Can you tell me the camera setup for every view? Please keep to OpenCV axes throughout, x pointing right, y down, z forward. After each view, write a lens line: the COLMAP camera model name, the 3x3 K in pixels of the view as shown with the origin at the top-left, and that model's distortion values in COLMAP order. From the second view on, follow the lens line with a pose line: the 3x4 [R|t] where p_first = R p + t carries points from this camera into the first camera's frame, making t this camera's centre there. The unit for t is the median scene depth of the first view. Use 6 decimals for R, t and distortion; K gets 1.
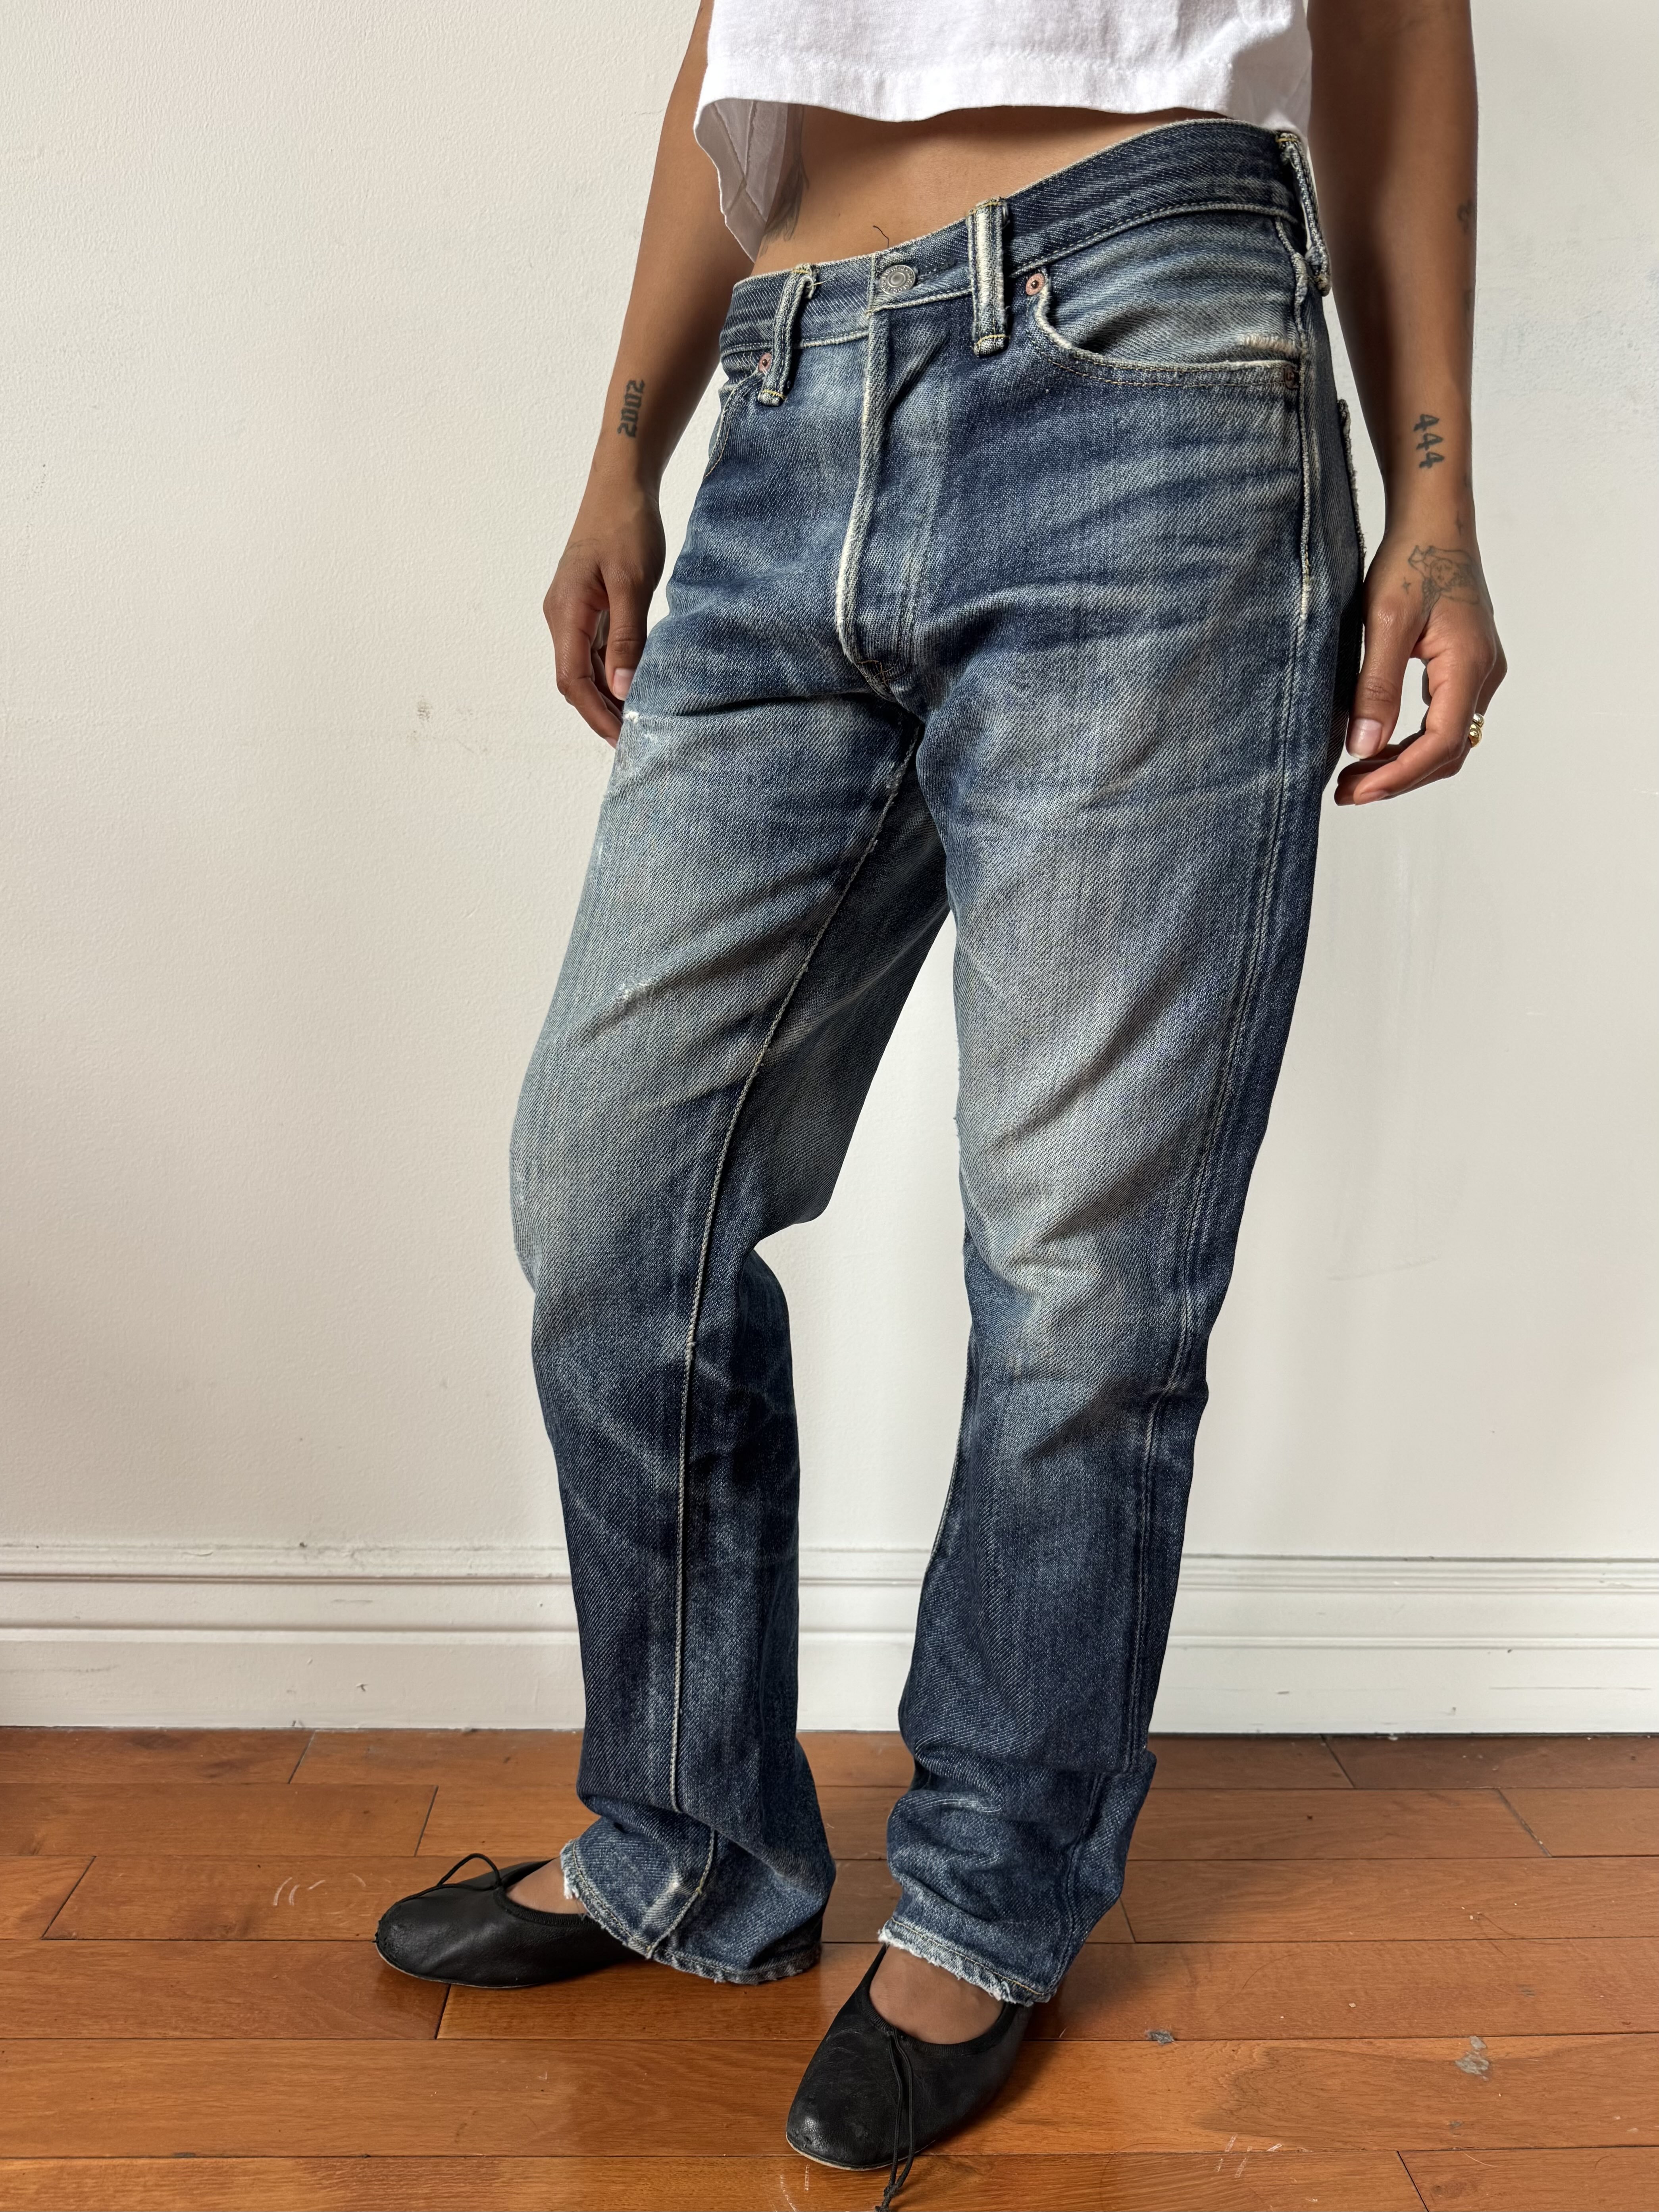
lens RADIAL K [[1639.9, 0, 829.5], [0, 1639.9, 1106.0], [0, 0, 1]] dist [-0.007932, -0.001580]
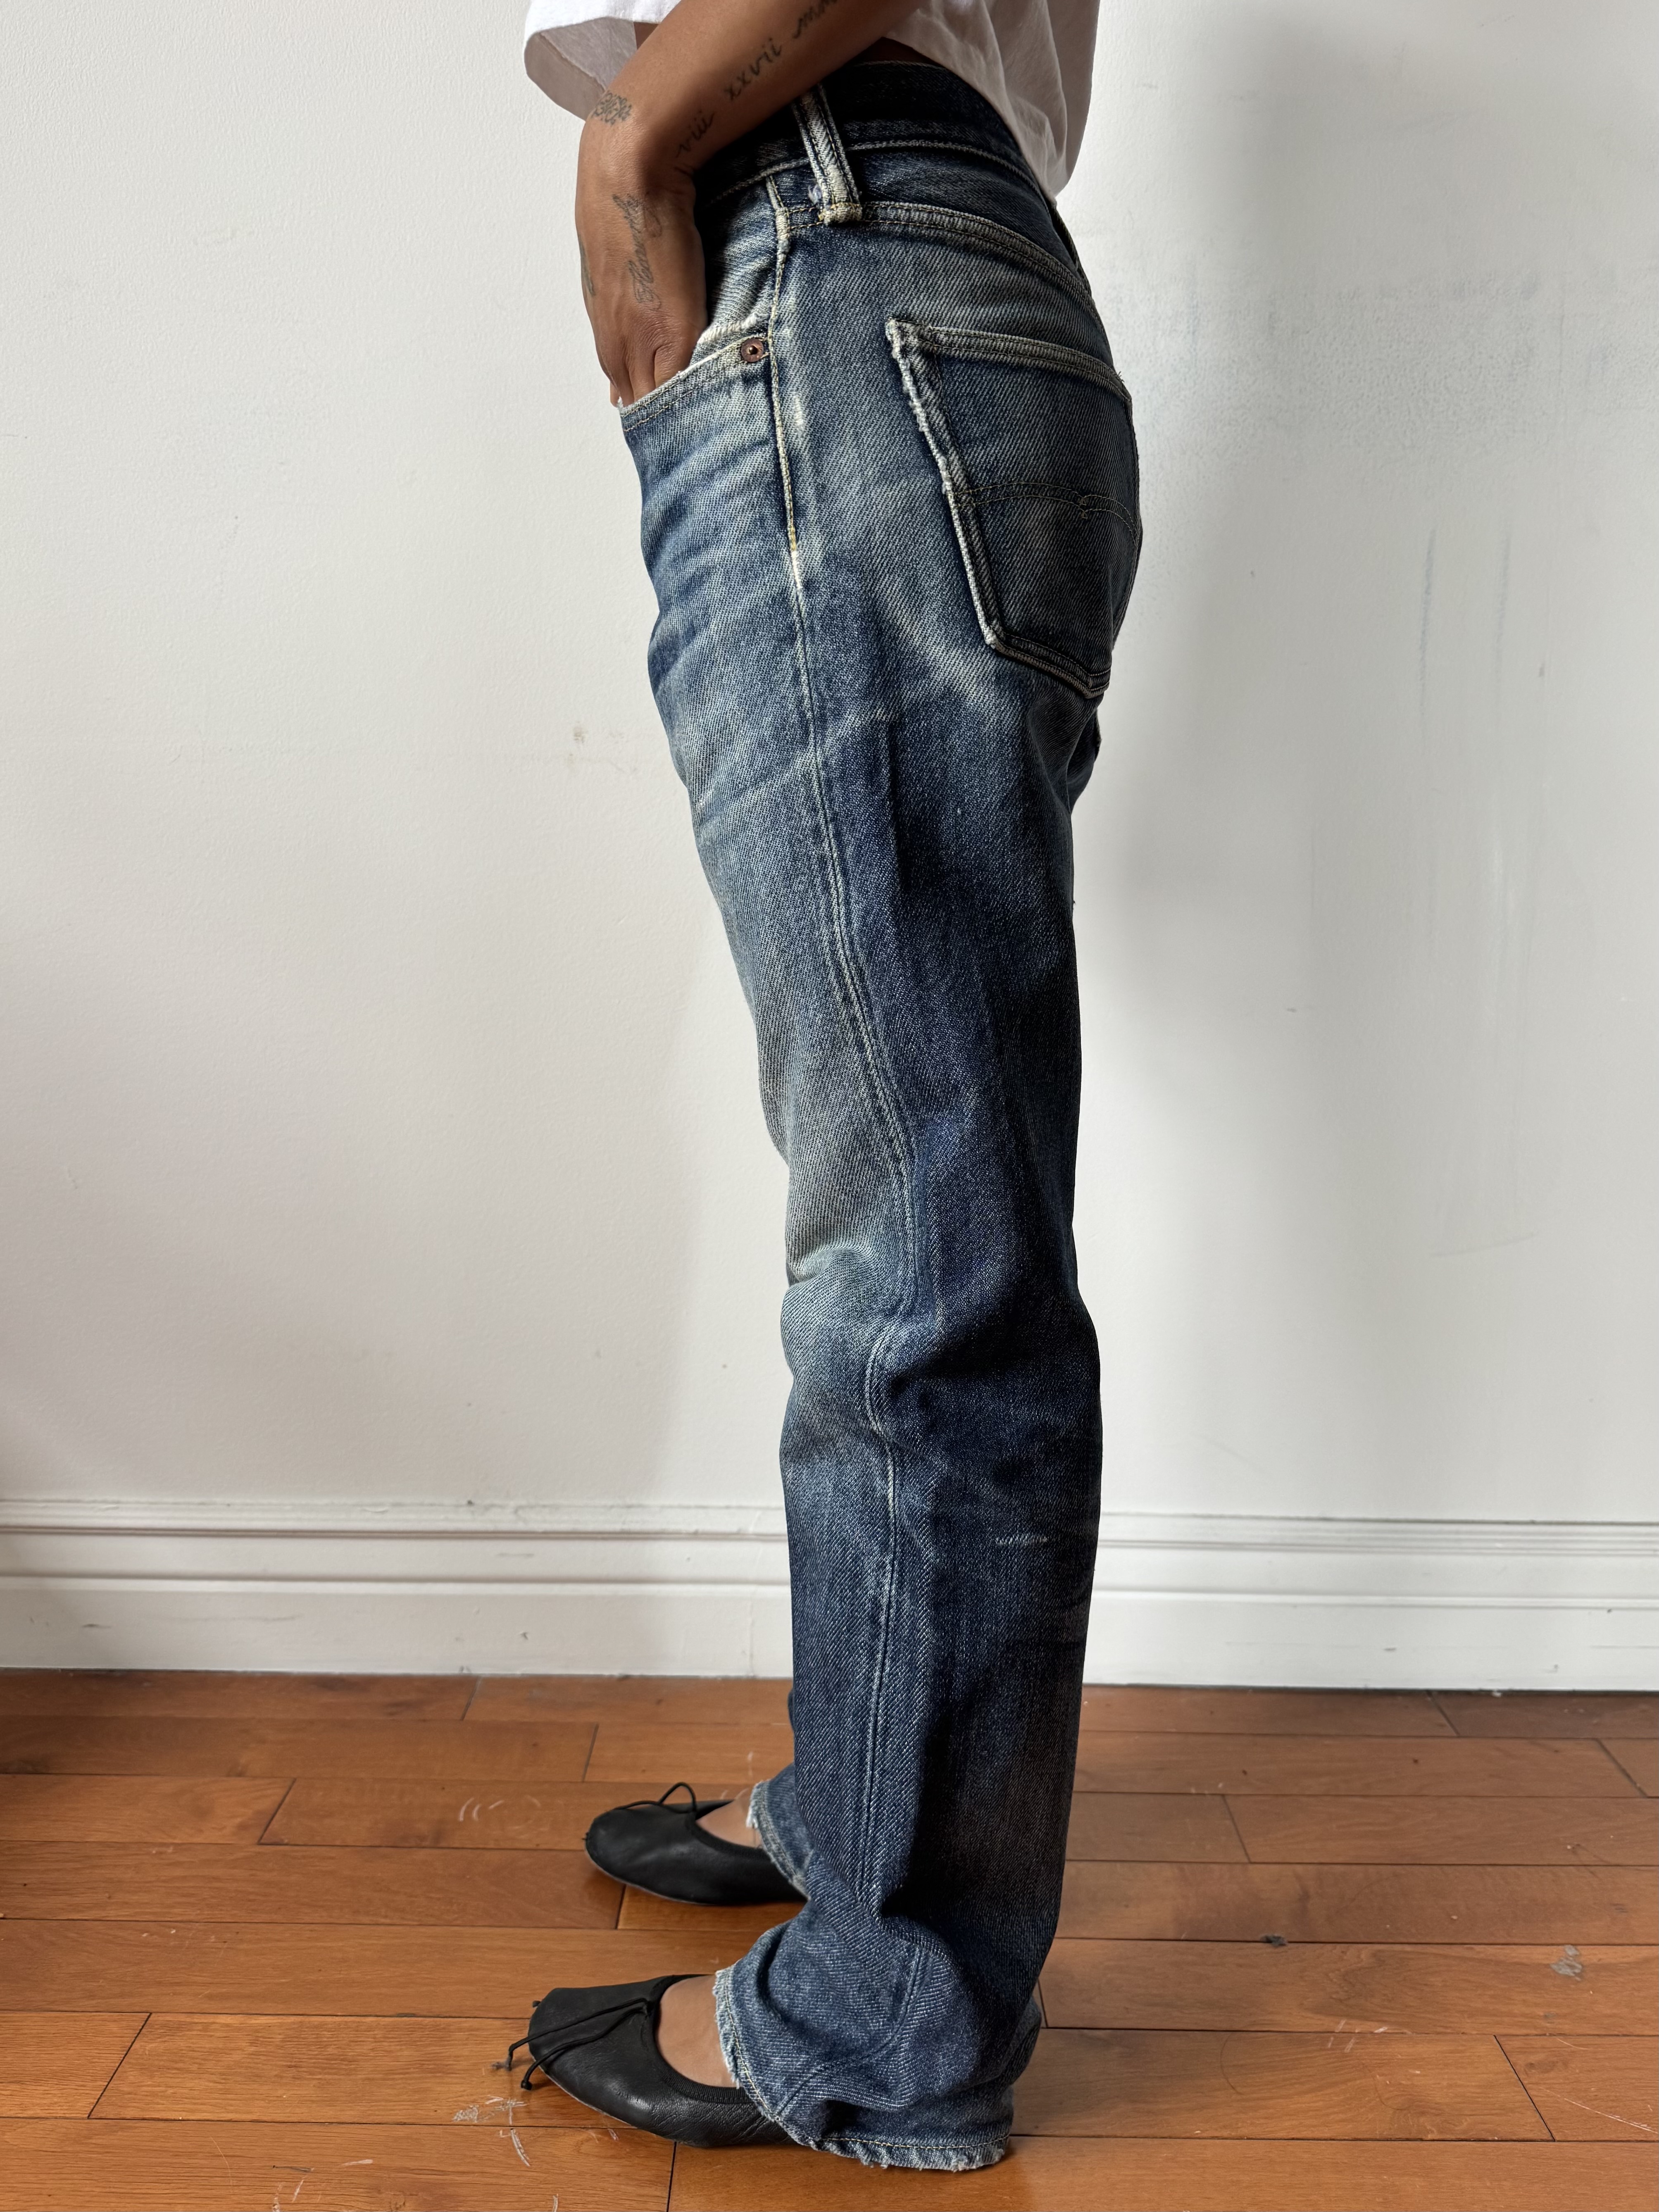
lens RADIAL K [[1706.9, 0, 829.5], [0, 1706.9, 1106.0], [0, 0, 1]] dist [0.029761, -0.051023]
pose [[0.998742, -0.009219, -0.049282, -0.028118], [0.008885, 0.999936, -0.007004, 0.016719], [0.049343, 0.006558, 0.998760, -0.138740]]
